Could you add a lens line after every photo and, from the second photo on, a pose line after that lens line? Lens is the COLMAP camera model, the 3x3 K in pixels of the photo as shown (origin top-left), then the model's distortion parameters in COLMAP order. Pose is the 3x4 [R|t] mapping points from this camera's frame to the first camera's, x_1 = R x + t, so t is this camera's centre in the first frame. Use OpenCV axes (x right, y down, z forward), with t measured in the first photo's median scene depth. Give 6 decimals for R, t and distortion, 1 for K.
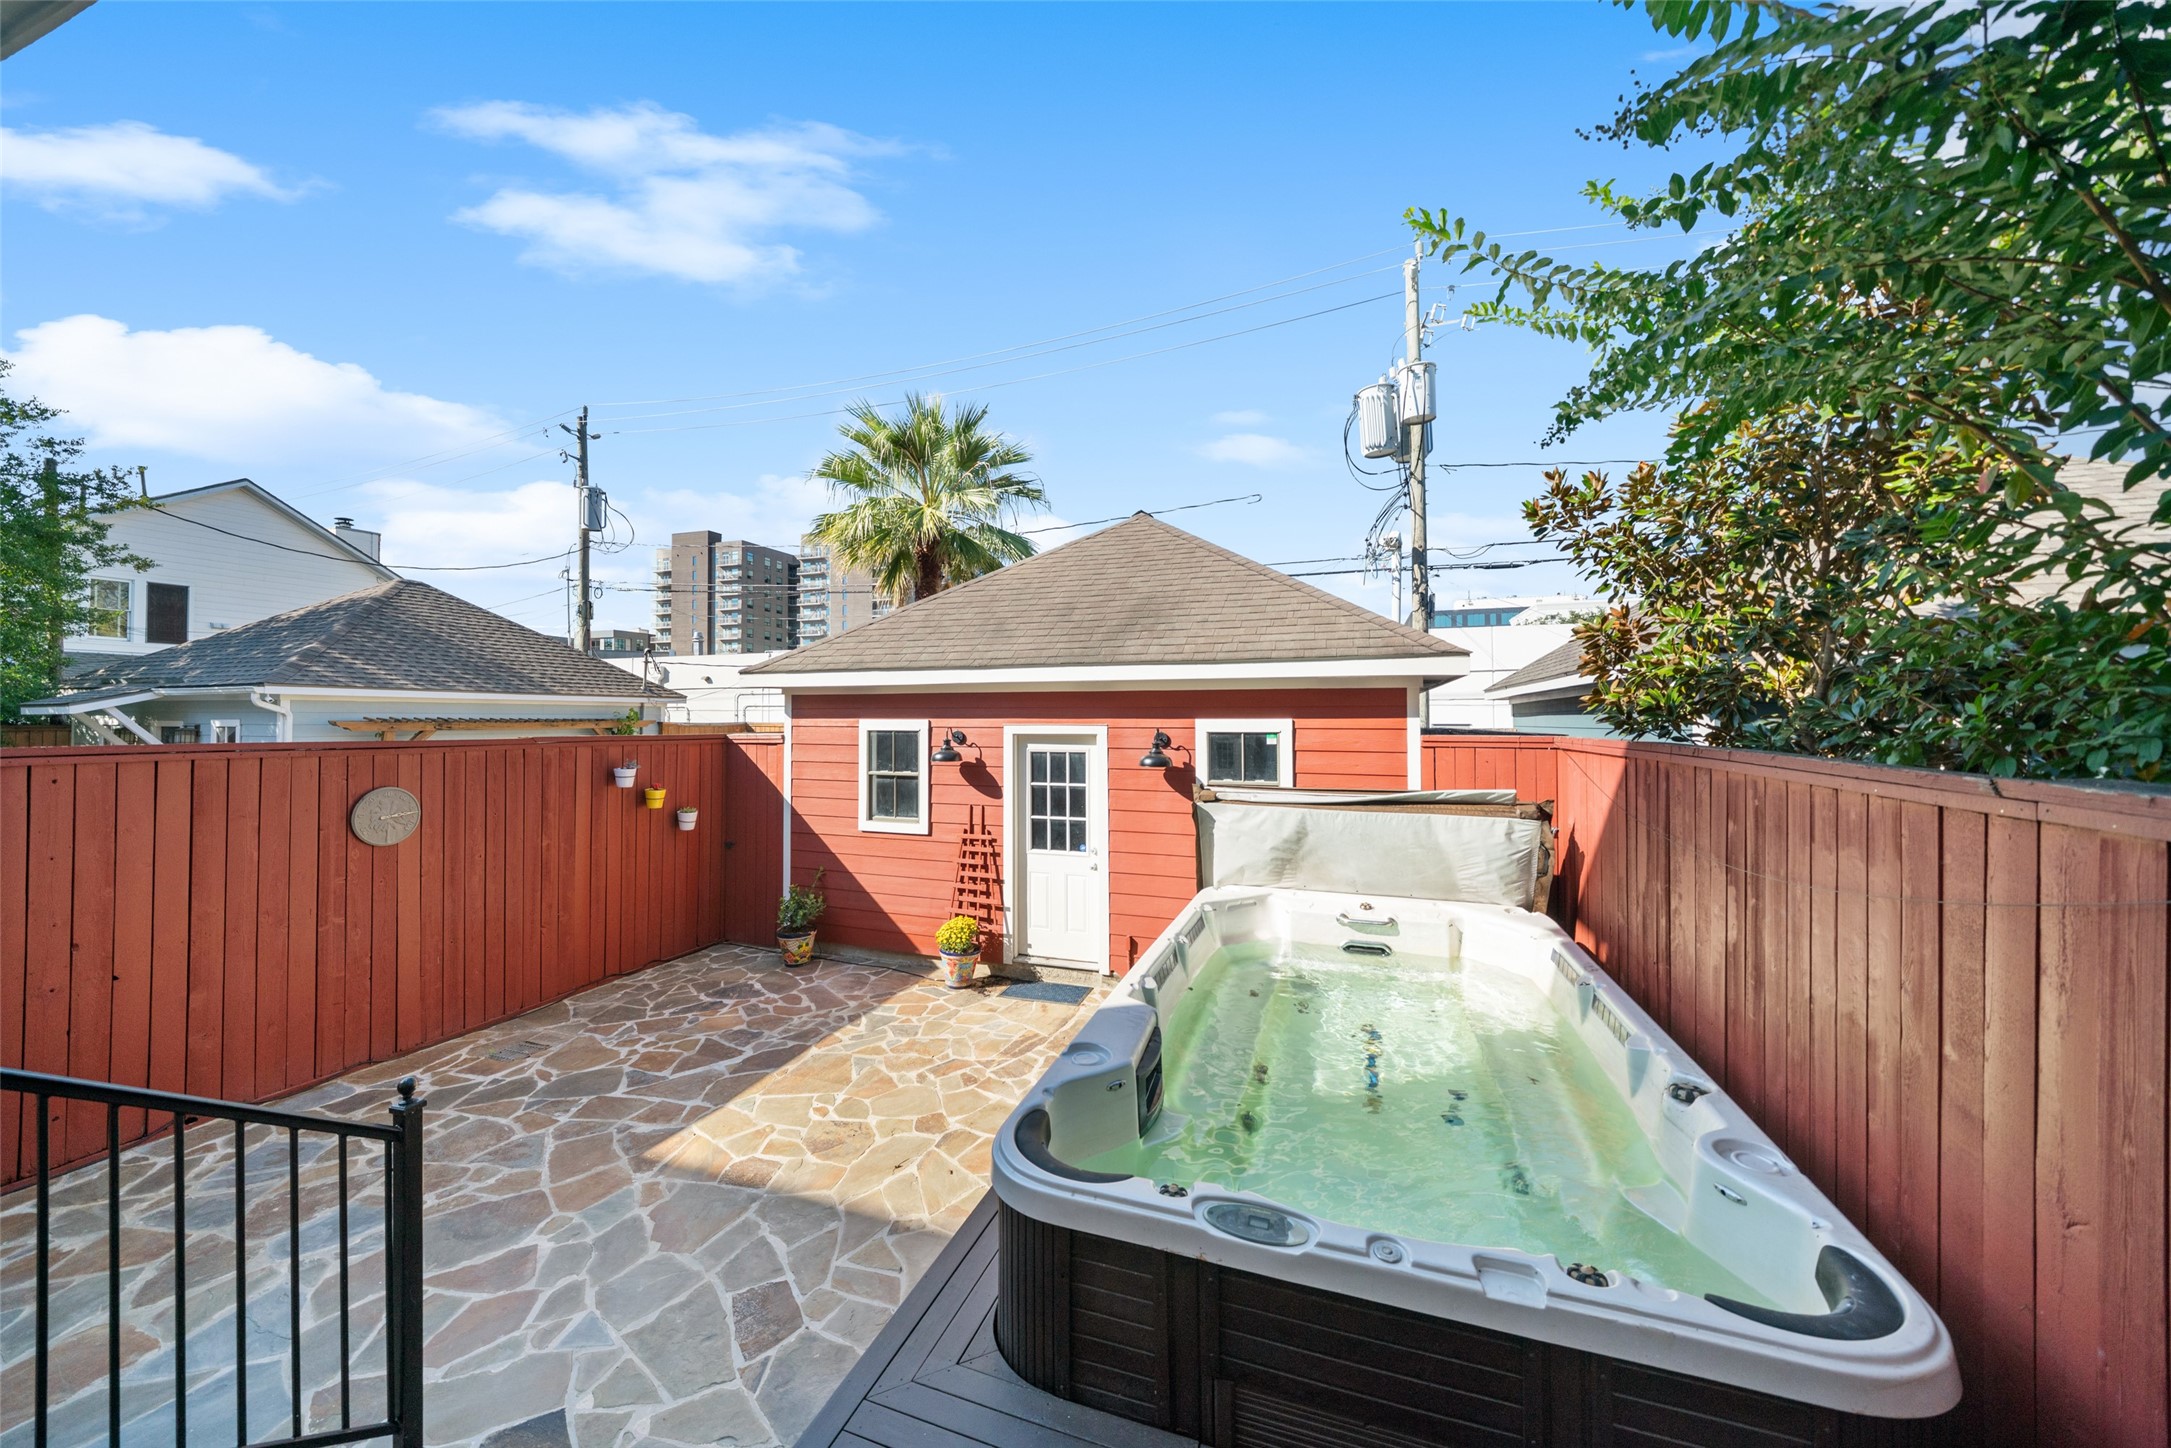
lens RADIAL K [[742.5, 0, 1092.5], [0, 742.5, 712.6], [0, 0, 1]] dist [-0.007971, 0.000061]
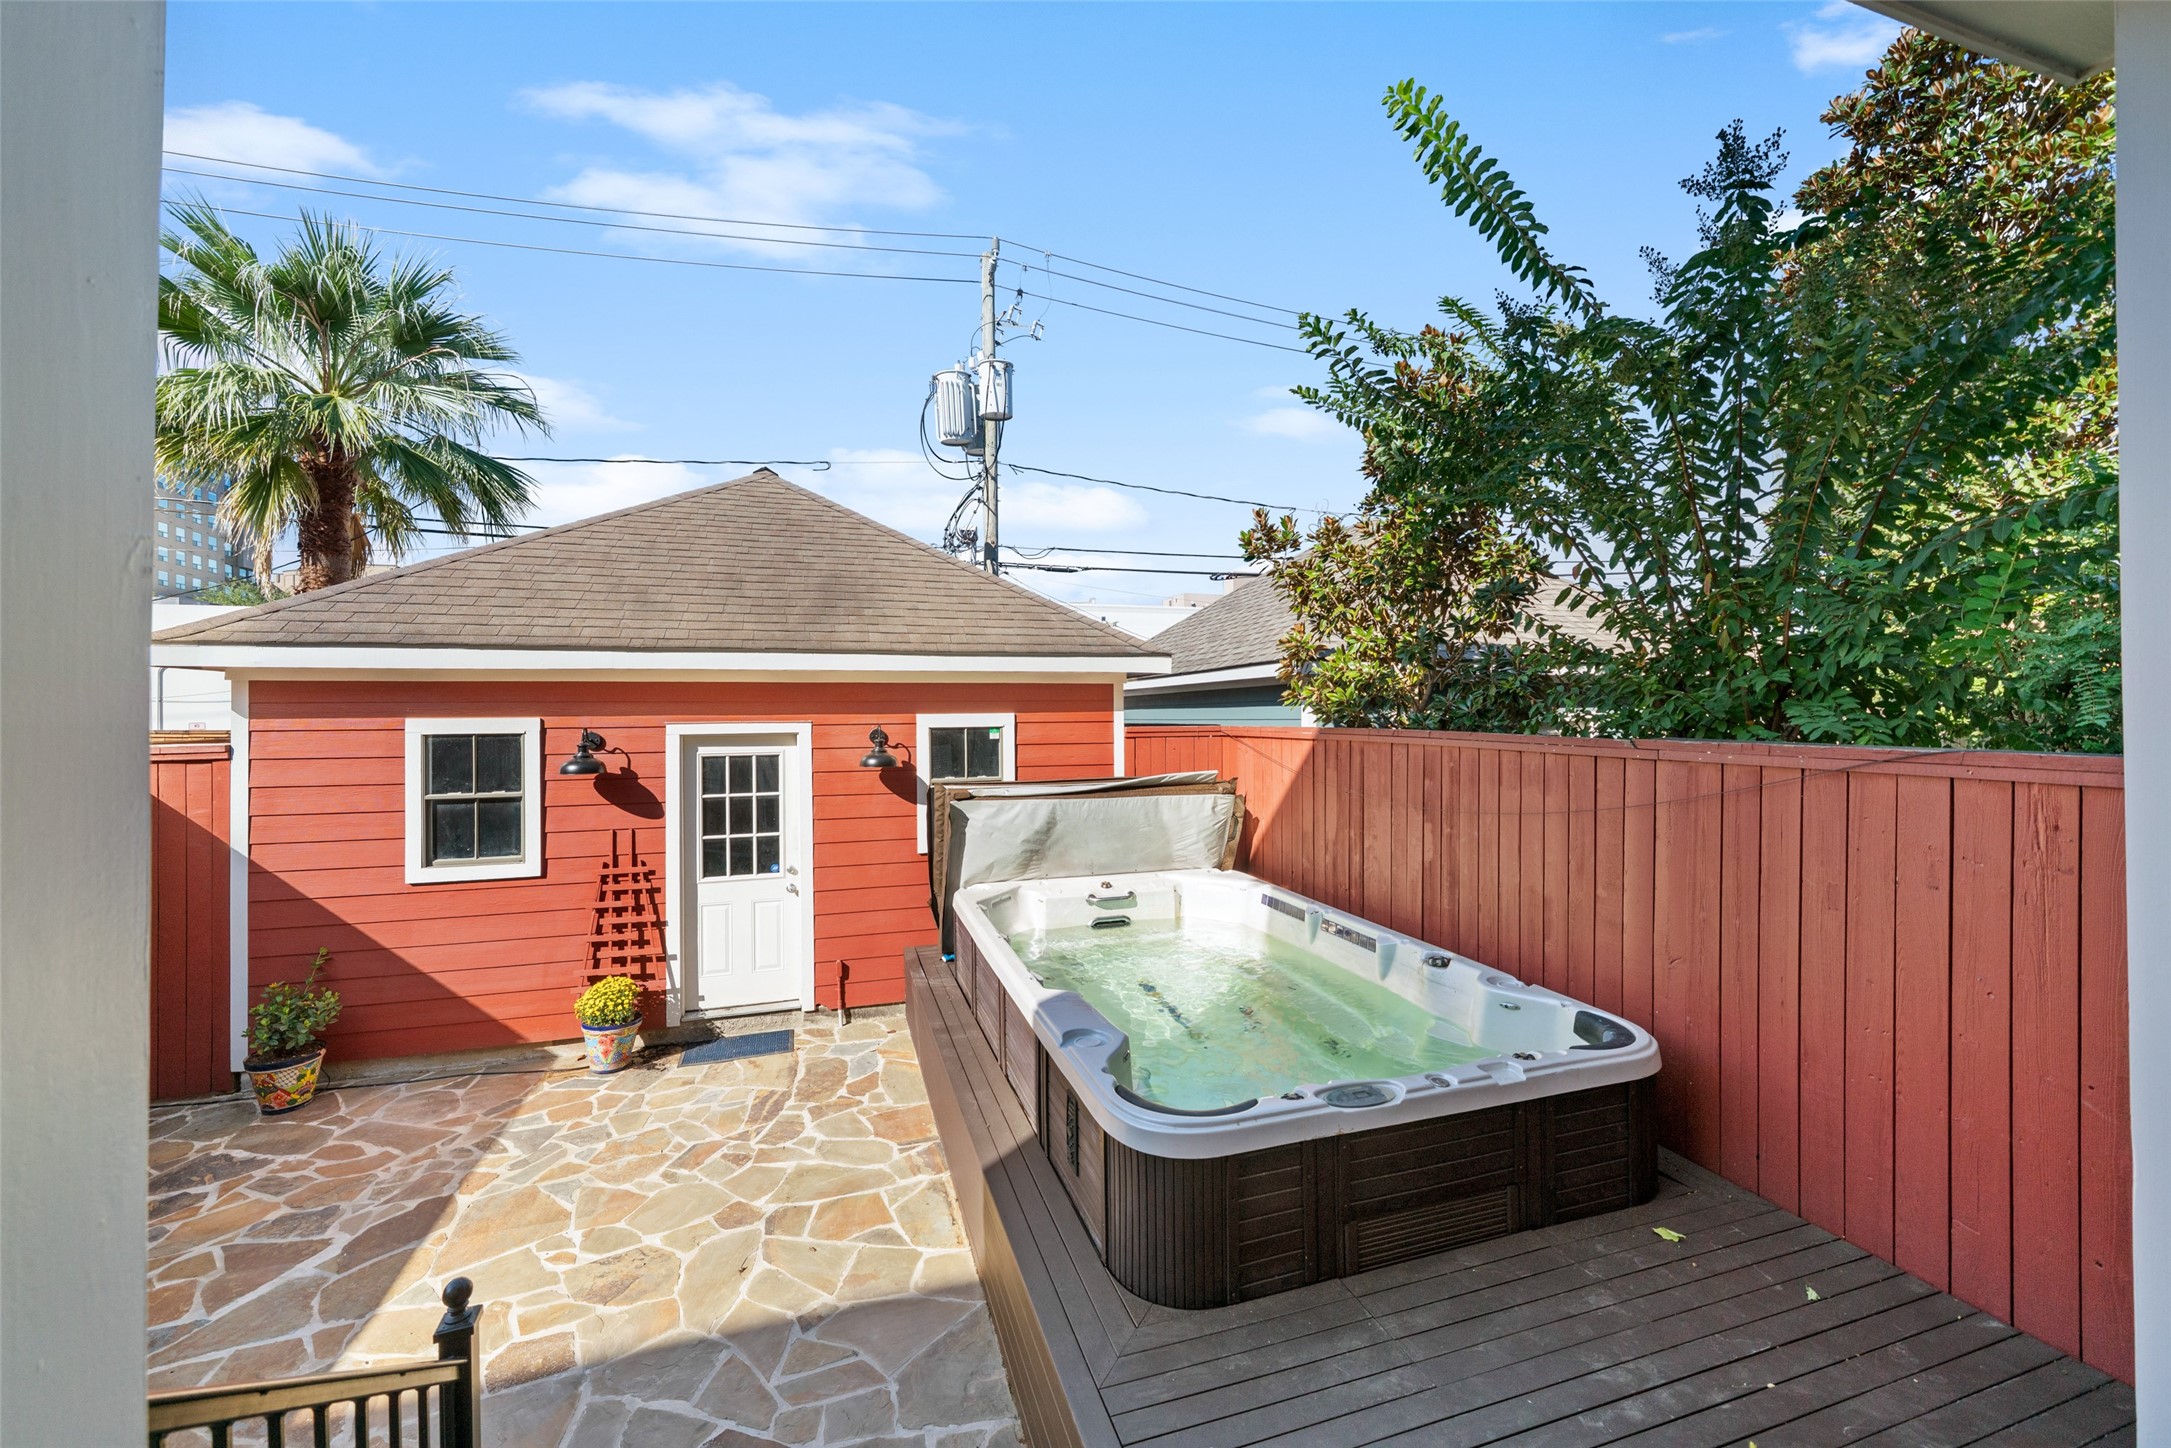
lens RADIAL K [[829.6, 0, 1087.7], [0, 829.6, 719.7], [0, 0, 1]] dist [-0.005123, 0.000091]
pose [[0.803503, -0.012036, 0.595179, -0.293620], [0.003992, 0.999882, 0.014830, 0.001217], [-0.595287, -0.009540, 0.803457, 0.034565]]
